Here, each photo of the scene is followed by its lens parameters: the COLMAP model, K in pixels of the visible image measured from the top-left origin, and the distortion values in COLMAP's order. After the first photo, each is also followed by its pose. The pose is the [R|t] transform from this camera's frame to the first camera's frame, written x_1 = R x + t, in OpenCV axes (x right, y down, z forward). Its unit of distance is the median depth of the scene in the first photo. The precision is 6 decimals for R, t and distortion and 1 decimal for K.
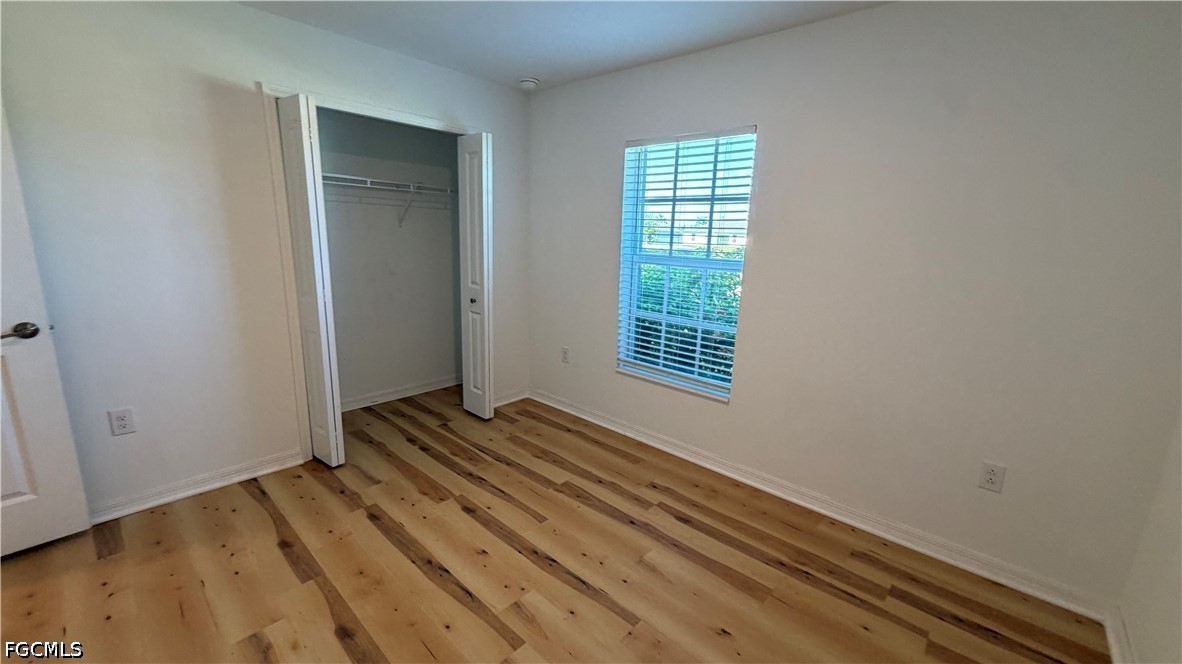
lens RADIAL K [[470.4, 0, 594.0], [0, 470.4, 333.0], [0, 0, 1]] dist [-0.000643, 0.000004]
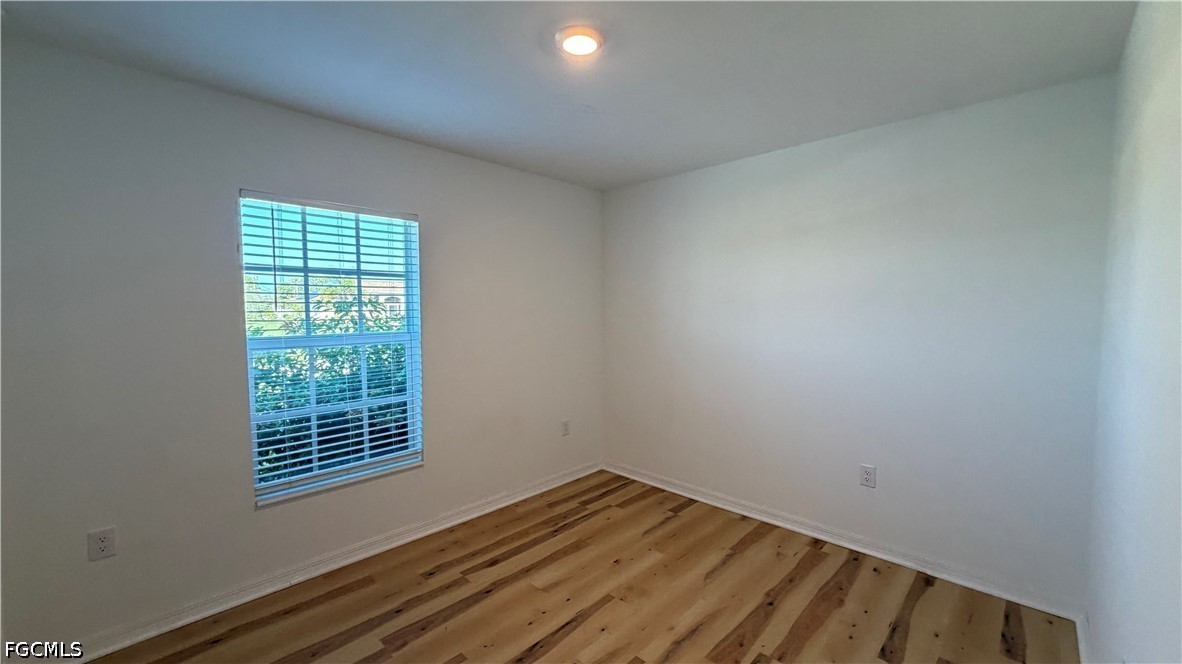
lens RADIAL K [[470.4, 0, 597.8], [0, 470.4, 333.1], [0, 0, 1]] dist [-0.000643, 0.000004]
pose [[0.015728, -0.092504, 0.995588, -0.765654], [0.209628, 0.973887, 0.087176, -0.155456], [-0.977655, 0.207332, 0.034709, 0.544855]]
